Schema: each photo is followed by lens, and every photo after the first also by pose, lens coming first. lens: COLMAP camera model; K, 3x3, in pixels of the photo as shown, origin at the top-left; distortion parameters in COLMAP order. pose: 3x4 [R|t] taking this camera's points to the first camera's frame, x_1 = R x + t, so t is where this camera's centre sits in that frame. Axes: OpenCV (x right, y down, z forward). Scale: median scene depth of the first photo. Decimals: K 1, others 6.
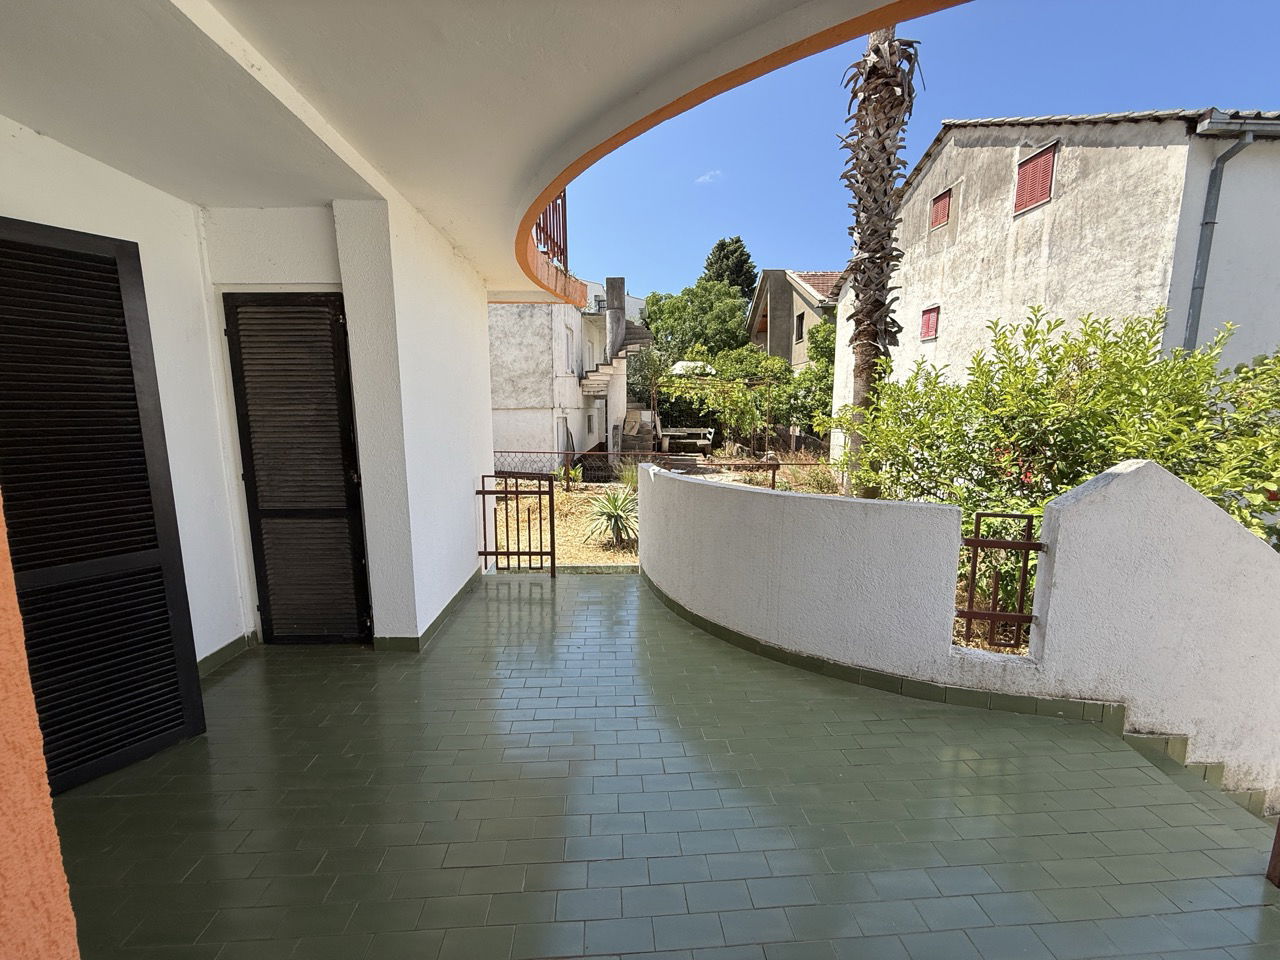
lens RADIAL K [[513.1, 0, 637.2], [0, 513.1, 483.2], [0, 0, 1]] dist [-0.001064, -0.000631]
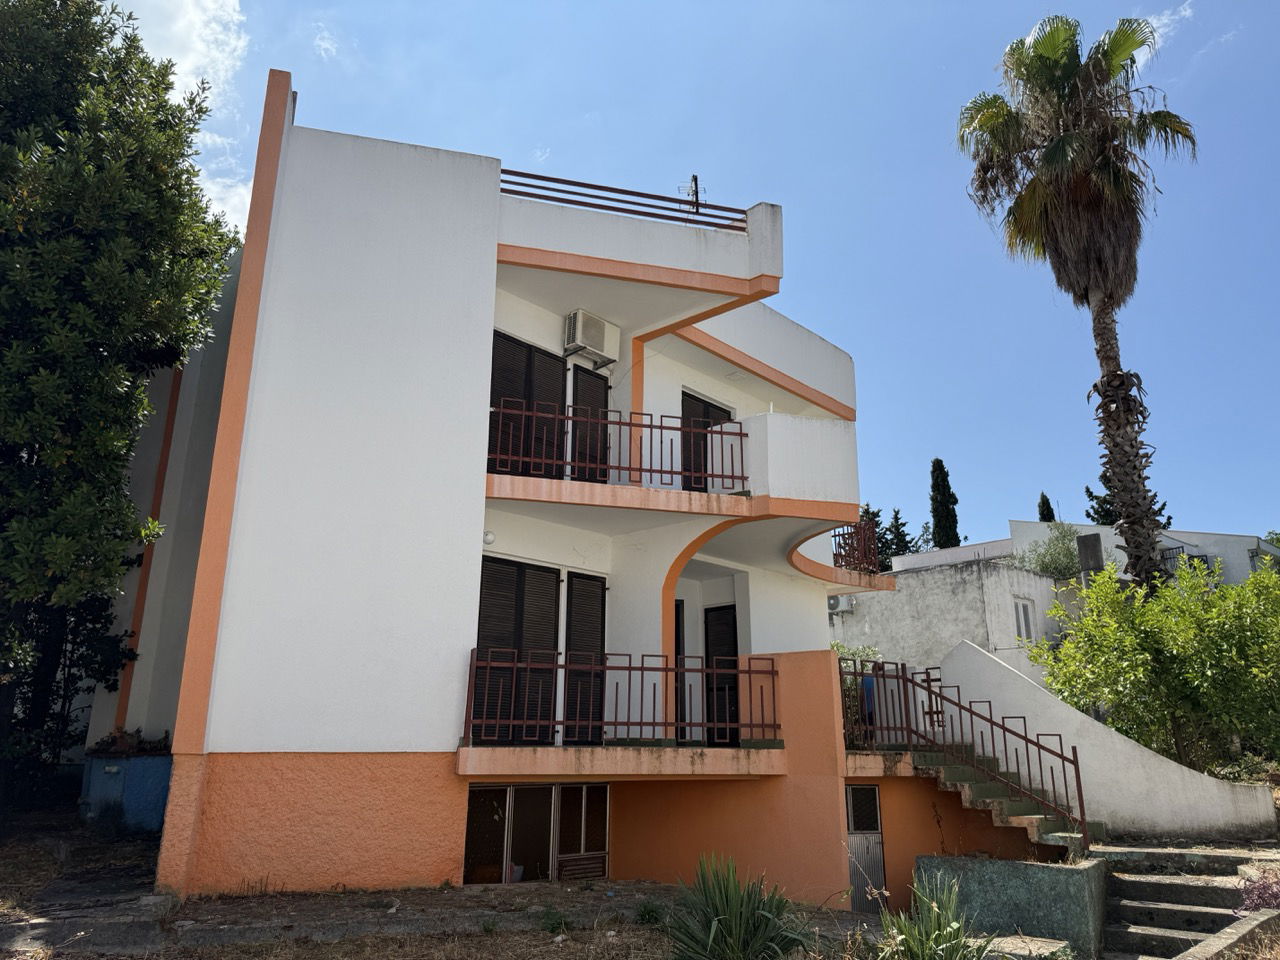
lens RADIAL K [[907.5, 0, 641.3], [0, 907.5, 479.3], [0, 0, 1]] dist [0.039948, -0.059134]
pose [[0.697370, -0.196854, -0.689147, 0.638866], [-0.115064, 0.918317, -0.378754, 0.229544], [0.707414, 0.343428, 0.617756, -0.650941]]
